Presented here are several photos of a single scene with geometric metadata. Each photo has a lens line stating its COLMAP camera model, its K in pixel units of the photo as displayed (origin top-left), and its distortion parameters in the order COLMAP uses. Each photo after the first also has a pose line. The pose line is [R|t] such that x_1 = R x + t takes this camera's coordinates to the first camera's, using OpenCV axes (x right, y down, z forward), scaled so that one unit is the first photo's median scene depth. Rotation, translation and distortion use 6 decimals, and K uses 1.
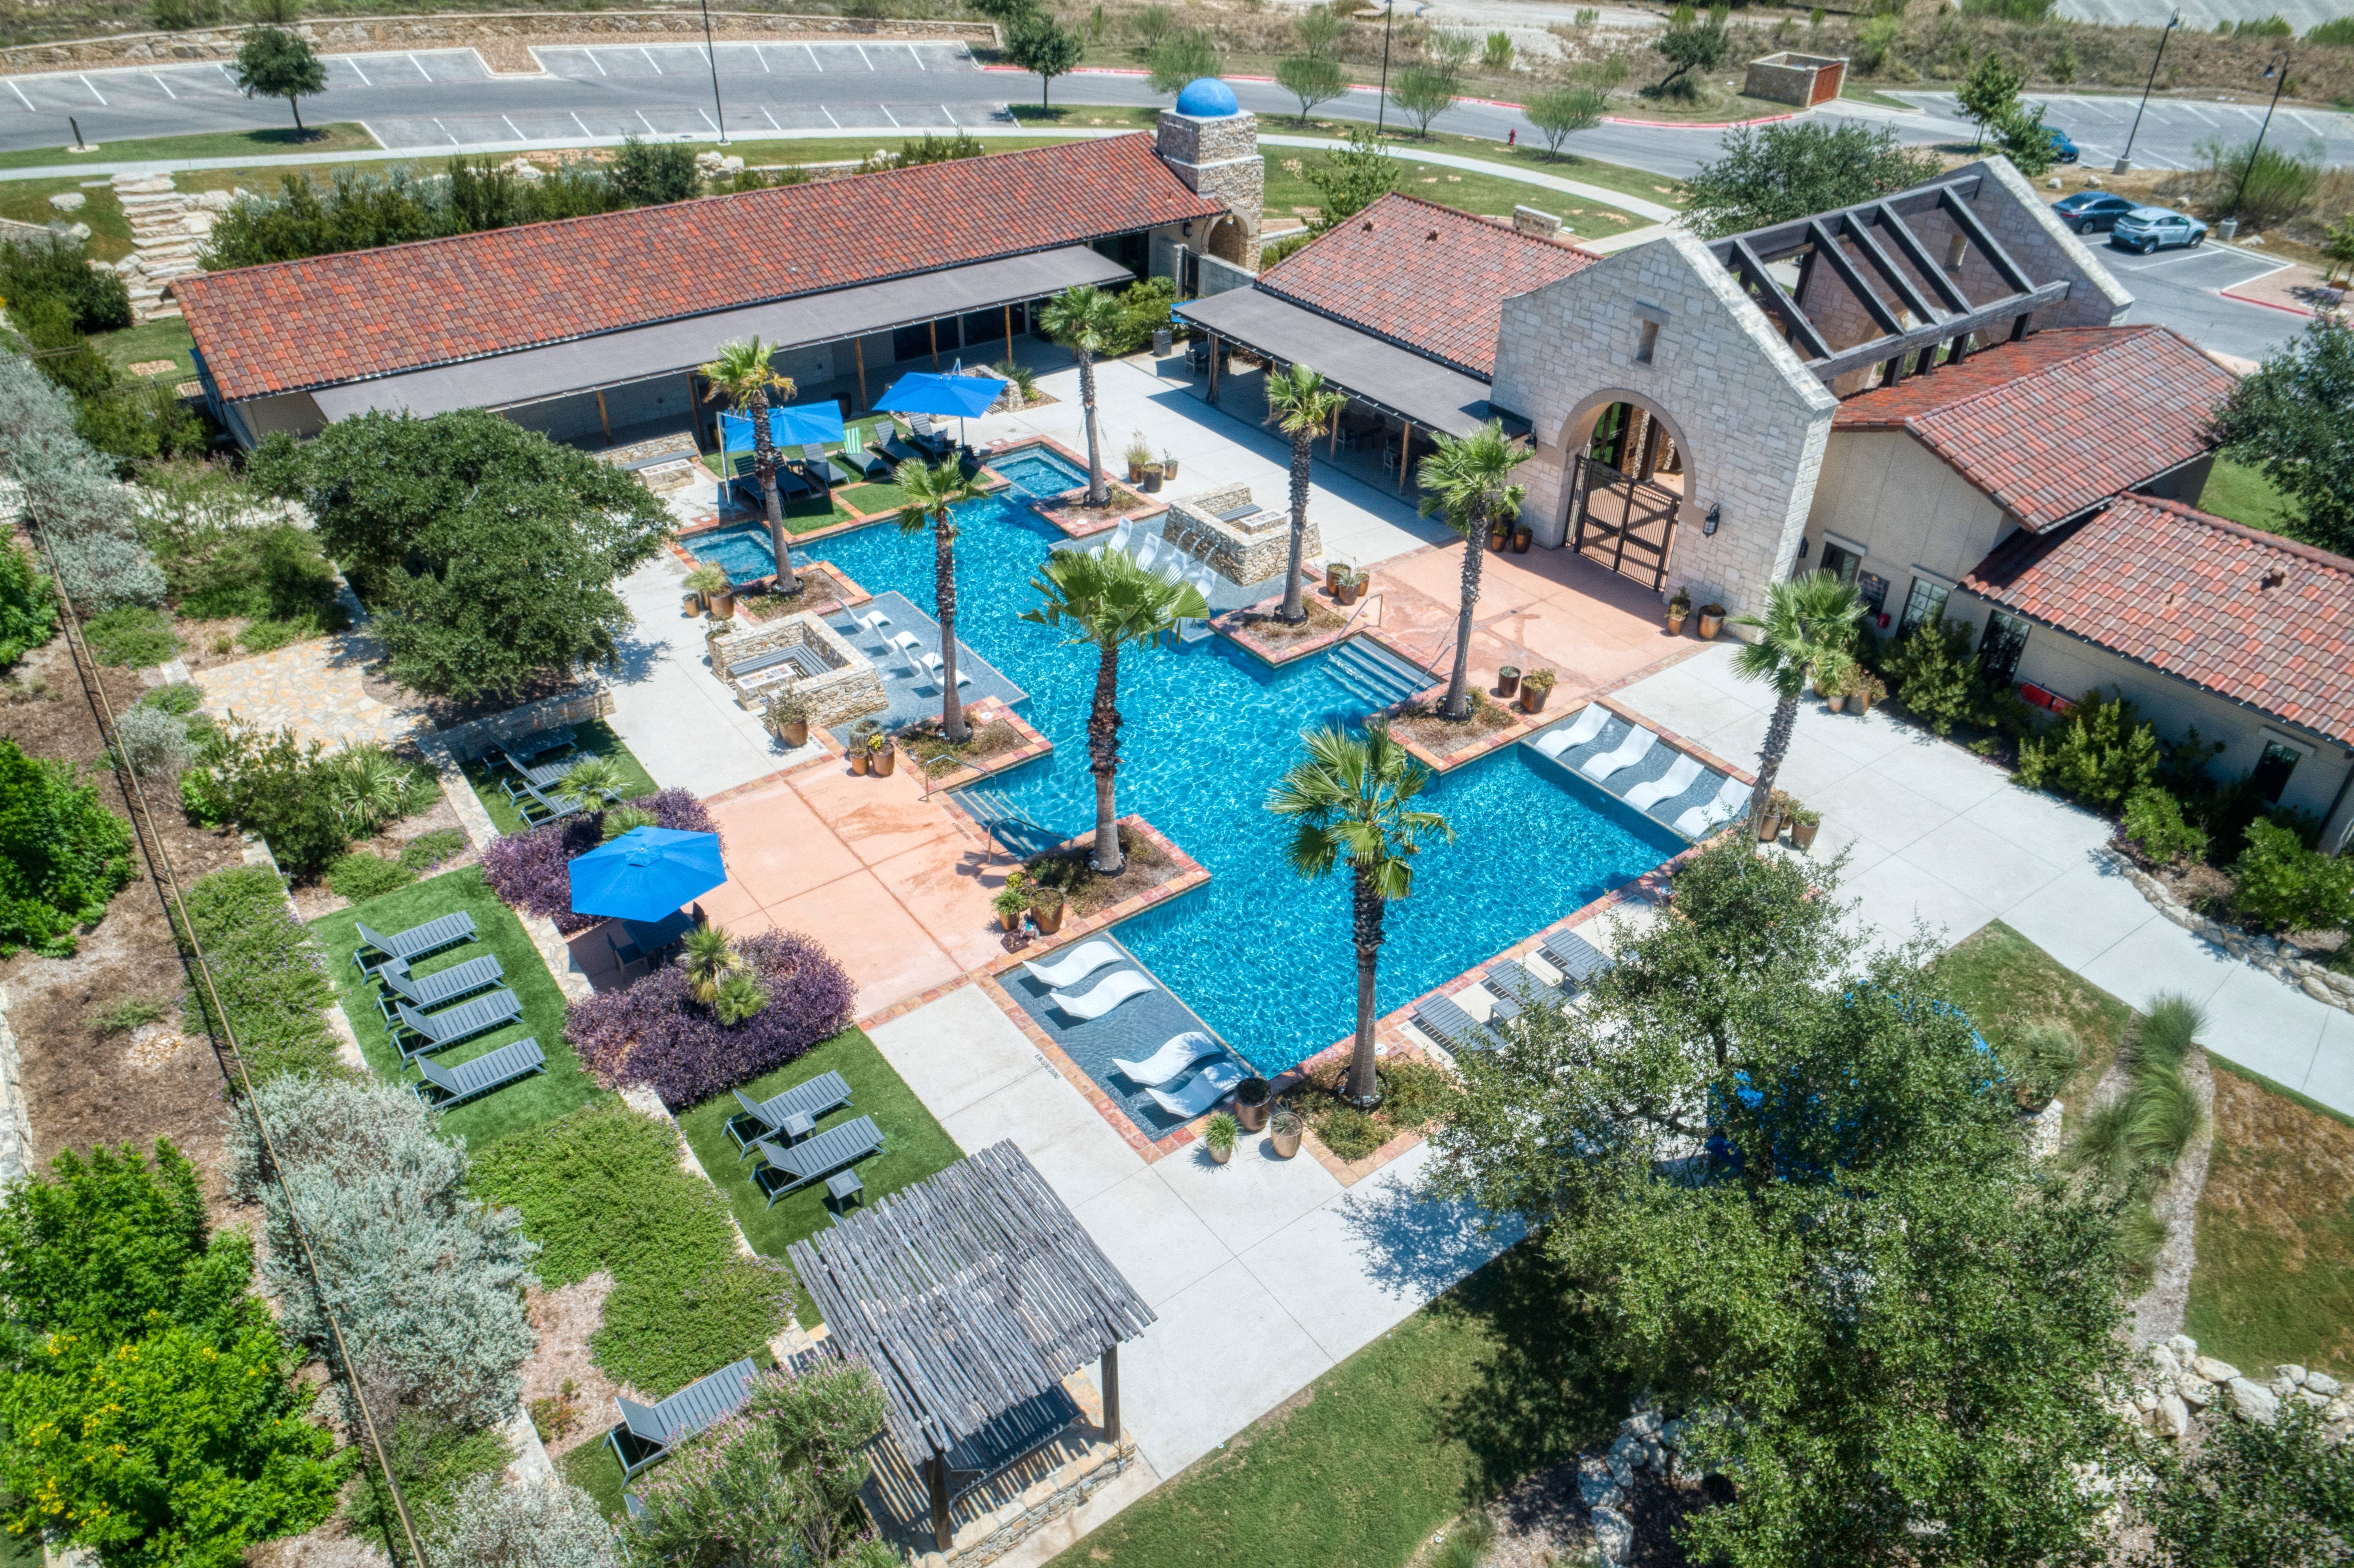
lens RADIAL K [[1553.4, 0, 1177.0], [0, 1553.4, 784.0], [0, 0, 1]] dist [0.002045, 0.002719]
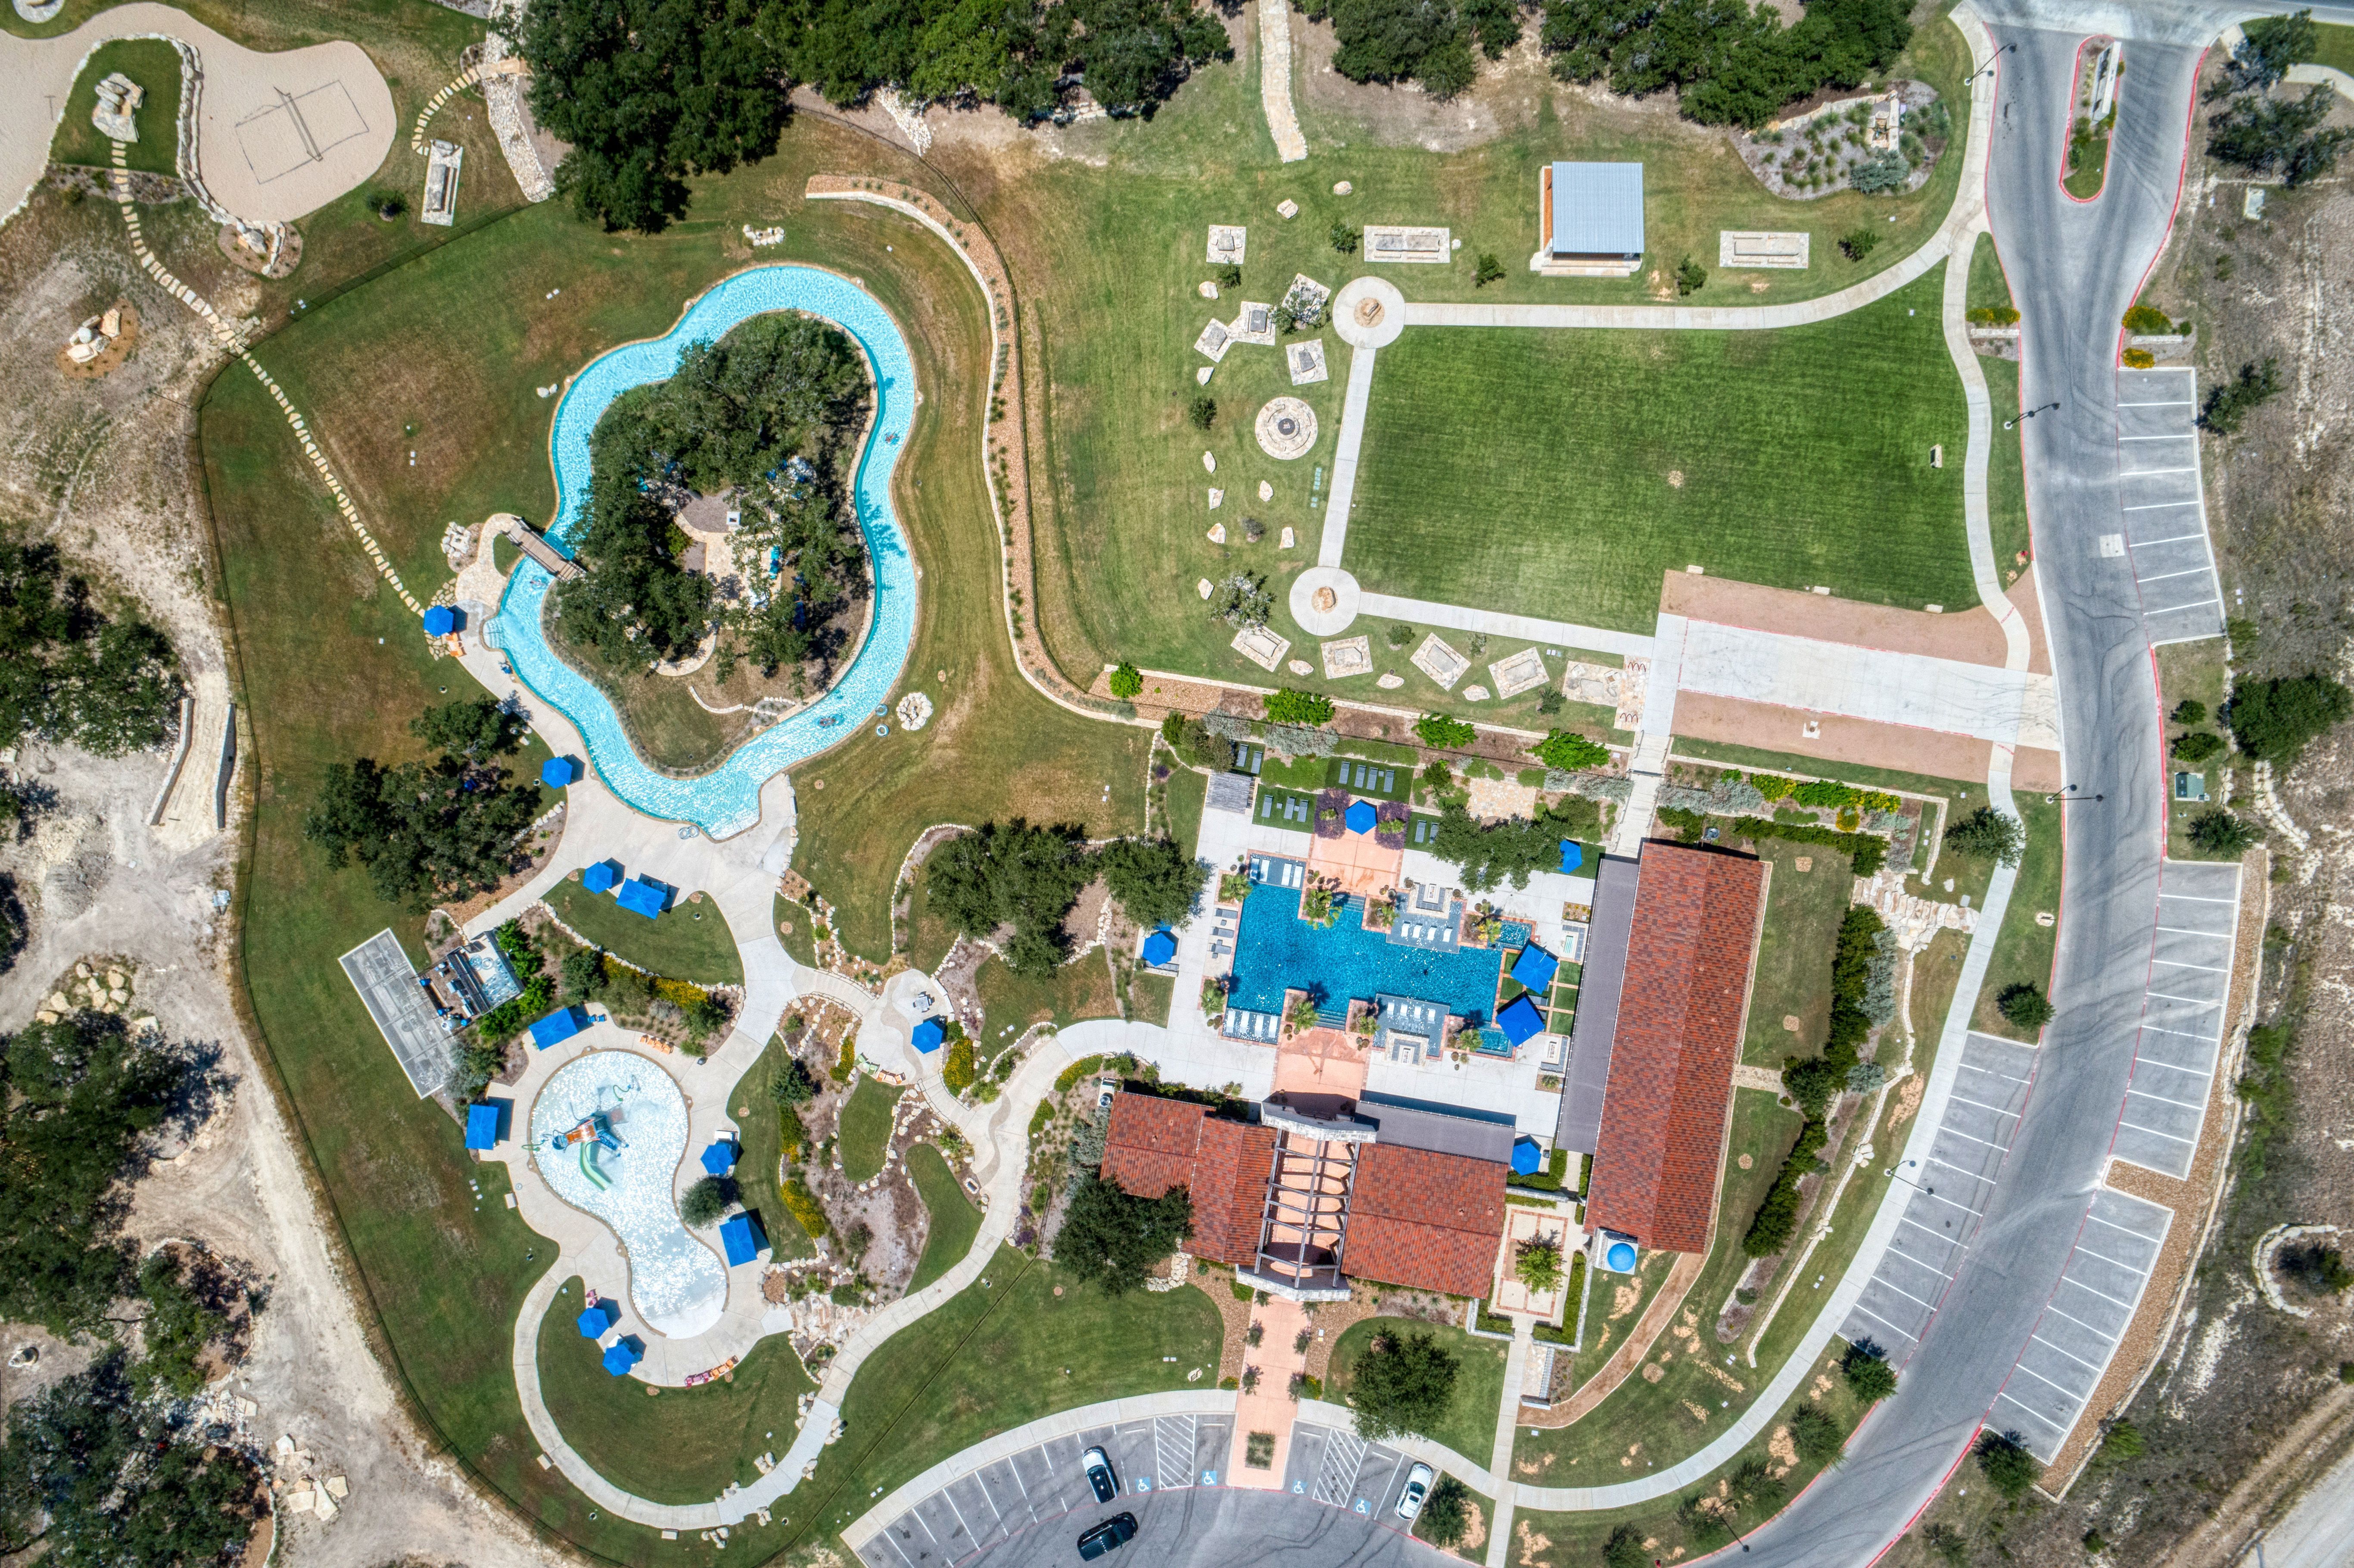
lens RADIAL K [[1622.9, 0, 1193.4], [0, 1622.9, 782.7], [0, 0, 1]] dist [-0.006013, 0.004999]
pose [[-0.714724, 0.698880, -0.027137, 0.090049], [-0.404677, -0.381583, 0.831042, -3.572240], [0.570444, 0.604948, 0.555547, -2.012581]]
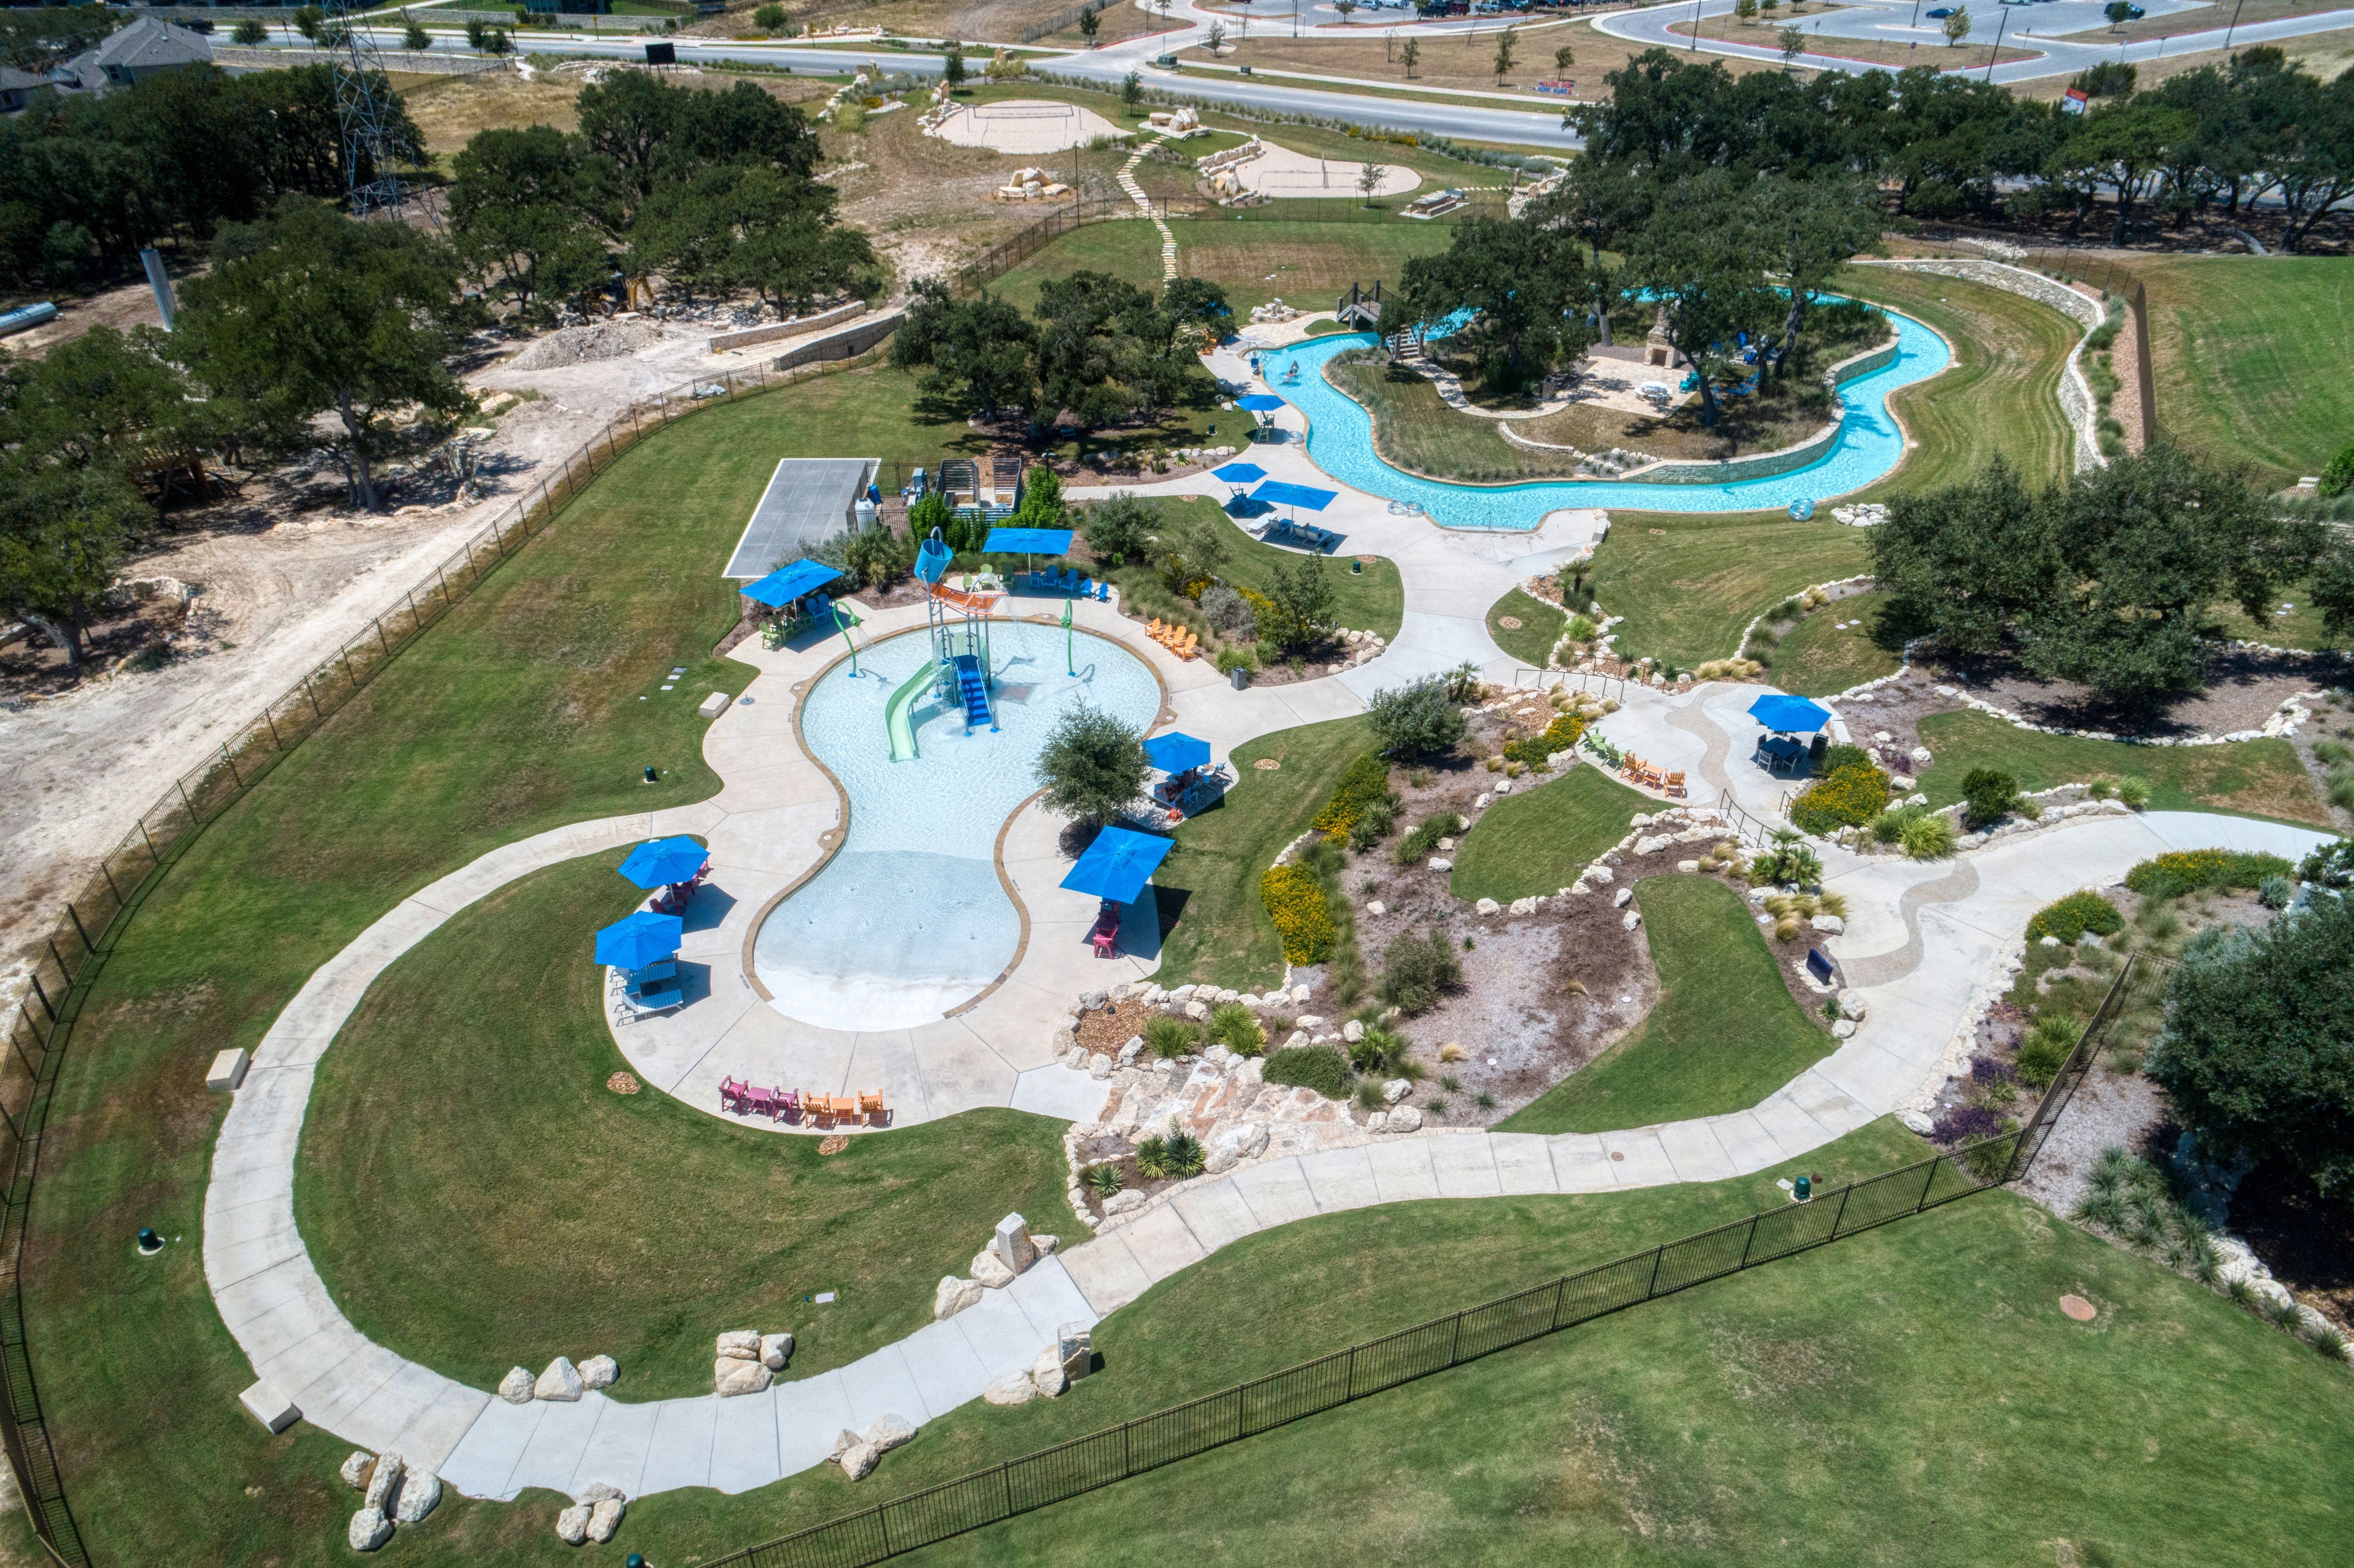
lens RADIAL K [[1581.0, 0, 1177.0], [0, 1581.0, 784.0], [0, 0, 1]] dist [-0.001823, 0.000787]
pose [[-0.970504, 0.117478, -0.210526, 2.131984], [-0.152915, 0.375147, 0.914266, -1.199333], [0.186384, 0.919491, -0.346117, 1.188098]]
